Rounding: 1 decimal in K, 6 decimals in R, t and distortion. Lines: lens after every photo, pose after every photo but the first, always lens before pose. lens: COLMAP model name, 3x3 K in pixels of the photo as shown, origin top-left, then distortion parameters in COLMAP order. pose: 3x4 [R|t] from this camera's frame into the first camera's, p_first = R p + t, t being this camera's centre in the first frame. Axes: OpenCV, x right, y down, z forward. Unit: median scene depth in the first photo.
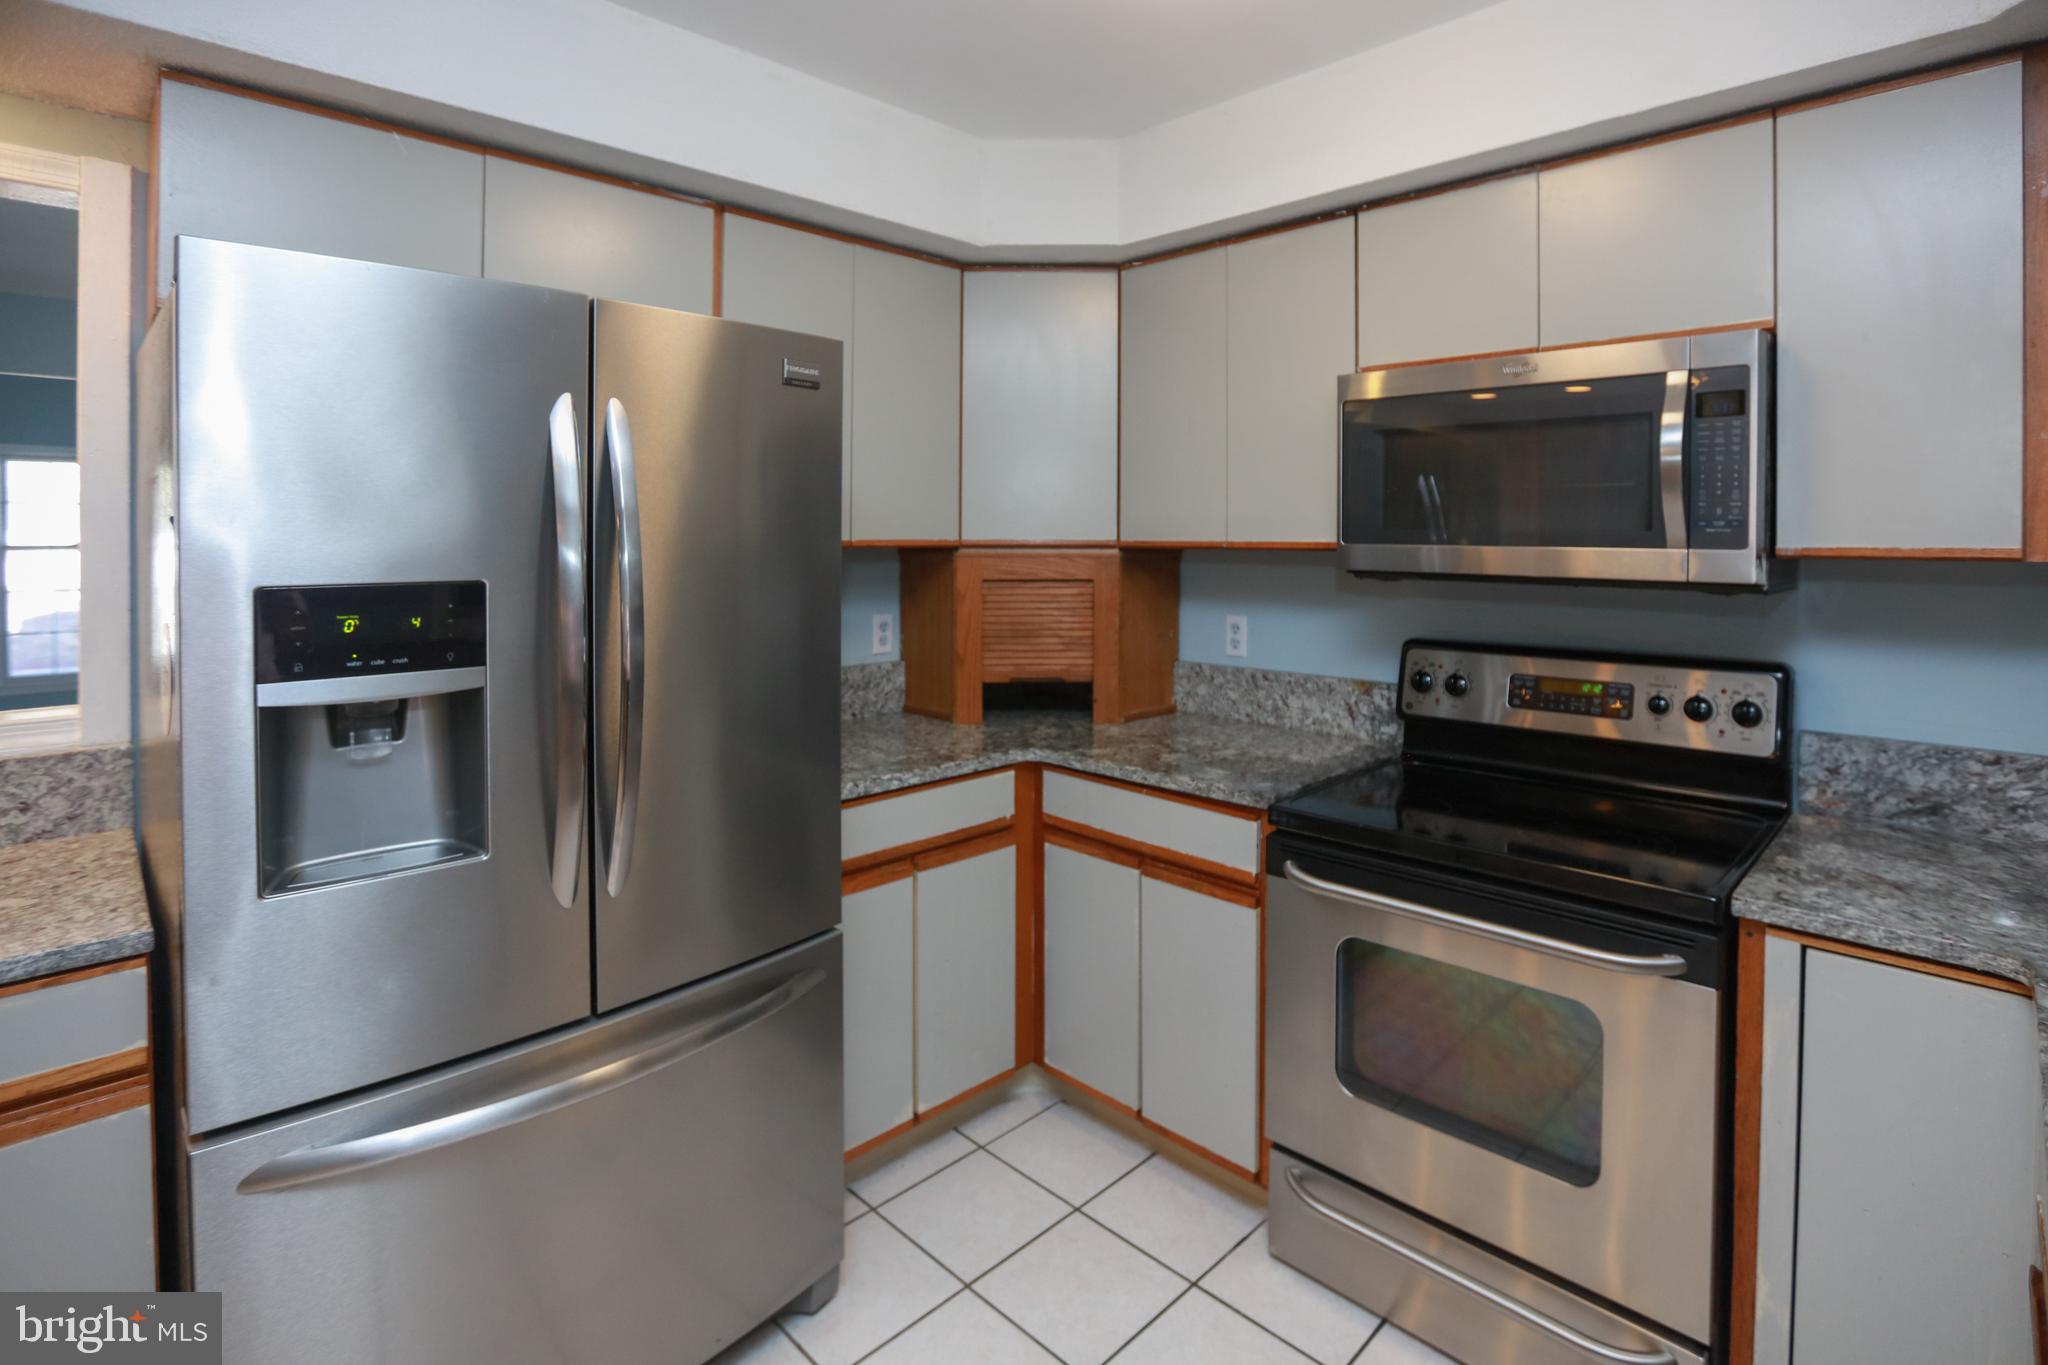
lens RADIAL K [[990.7, 0, 1063.5], [0, 990.7, 571.0], [0, 0, 1]] dist [-0.027482, -0.000278]
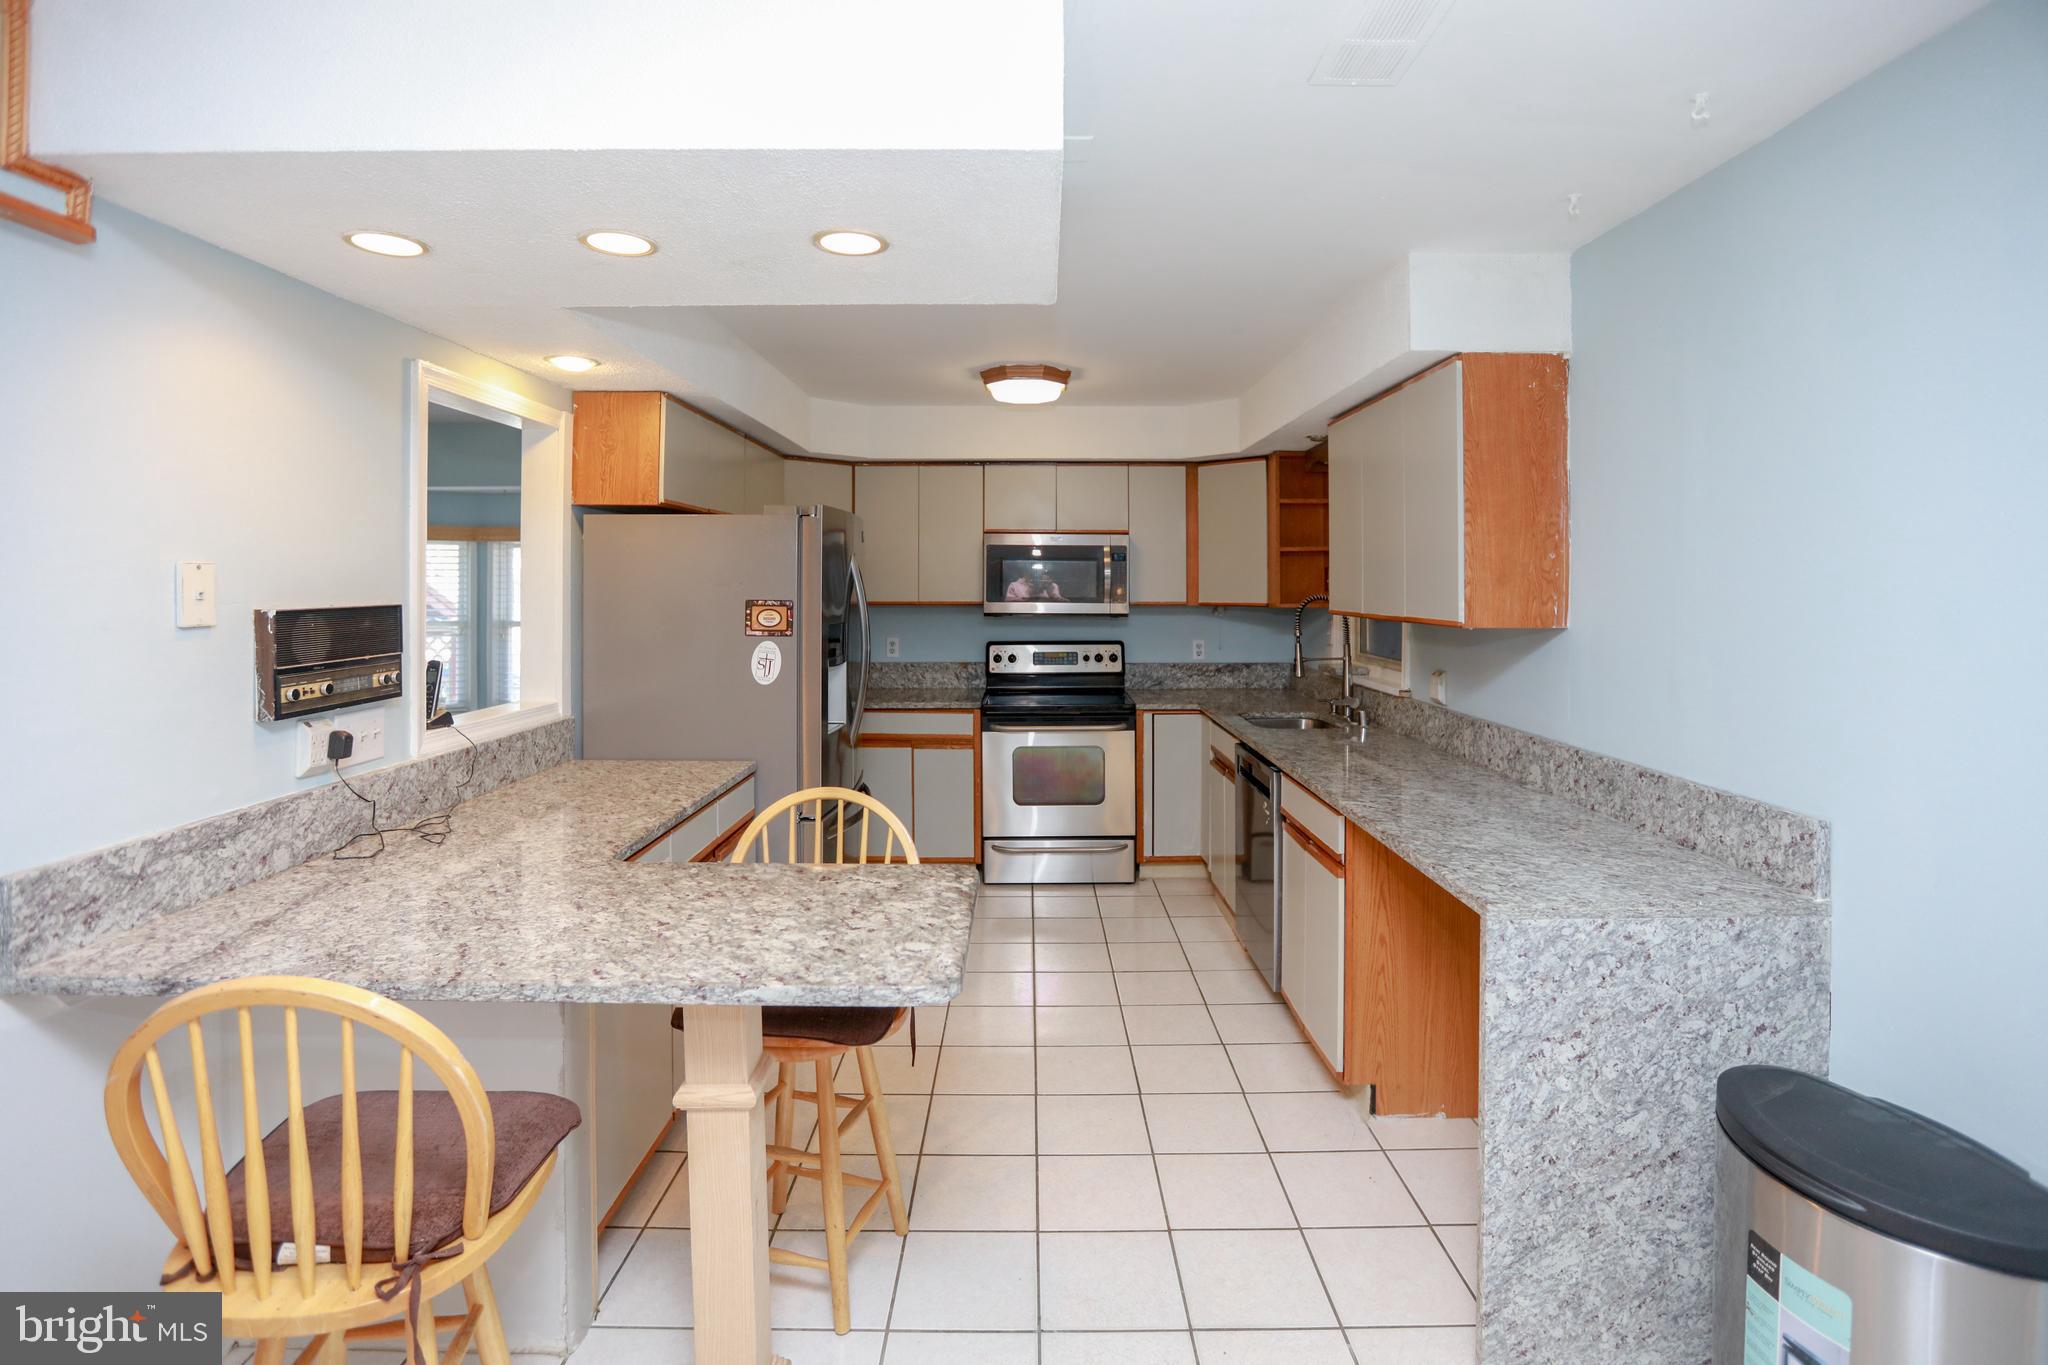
lens RADIAL K [[990.7, 0, 1012.0], [0, 990.7, 604.1], [0, 0, 1]] dist [-0.027482, -0.000278]
pose [[0.714269, -0.009439, 0.699807, -1.516598], [0.023619, 0.999665, -0.010623, 0.007327], [-0.699472, 0.024116, 0.714253, -0.876791]]
